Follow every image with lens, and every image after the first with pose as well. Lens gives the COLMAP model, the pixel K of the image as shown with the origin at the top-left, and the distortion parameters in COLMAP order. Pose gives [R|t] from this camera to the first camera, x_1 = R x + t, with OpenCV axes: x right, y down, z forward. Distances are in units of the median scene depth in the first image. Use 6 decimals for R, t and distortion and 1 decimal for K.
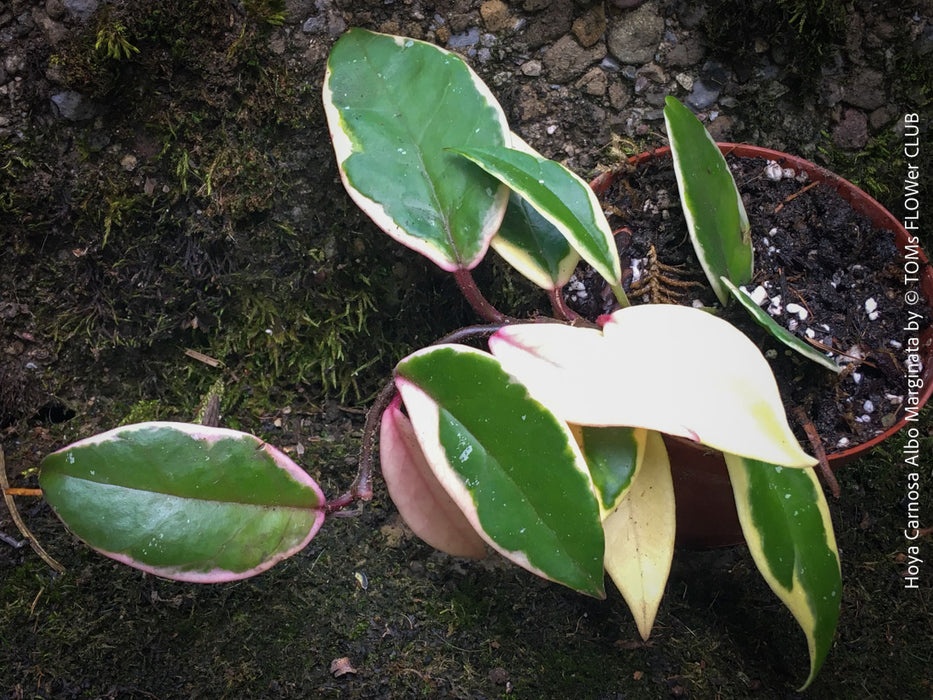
lens RADIAL K [[1424.3, 0, 466.5], [0, 1424.3, 350.0], [0, 0, 1]] dist [0.096509, 0.051825]
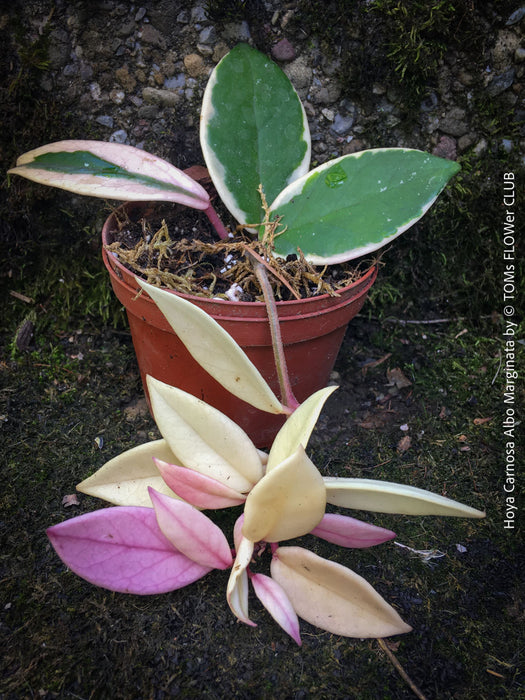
lens RADIAL K [[740.5, 0, 262.5], [0, 740.5, 350.0], [0, 0, 1]] dist [0.135372, -0.234900]
pose [[0.996751, 0.023609, -0.077006, 0.149316], [-0.019683, 0.998487, 0.051346, 0.017018], [0.078102, -0.049664, 0.995708, 0.211345]]
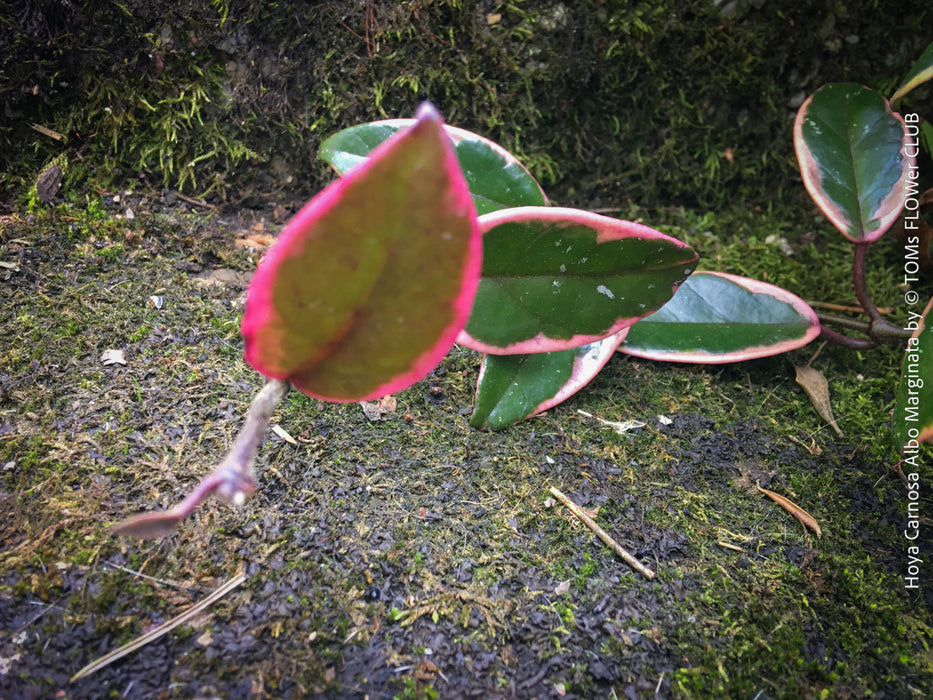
lens RADIAL K [[876.6, 0, 466.5], [0, 876.6, 350.0], [0, 0, 1]] dist [0.132894, -0.224138]
pose [[0.996616, 0.045732, 0.068300, 0.106425], [-0.041523, 0.997223, -0.061827, 0.214478], [-0.070938, 0.058781, 0.995747, 0.304560]]
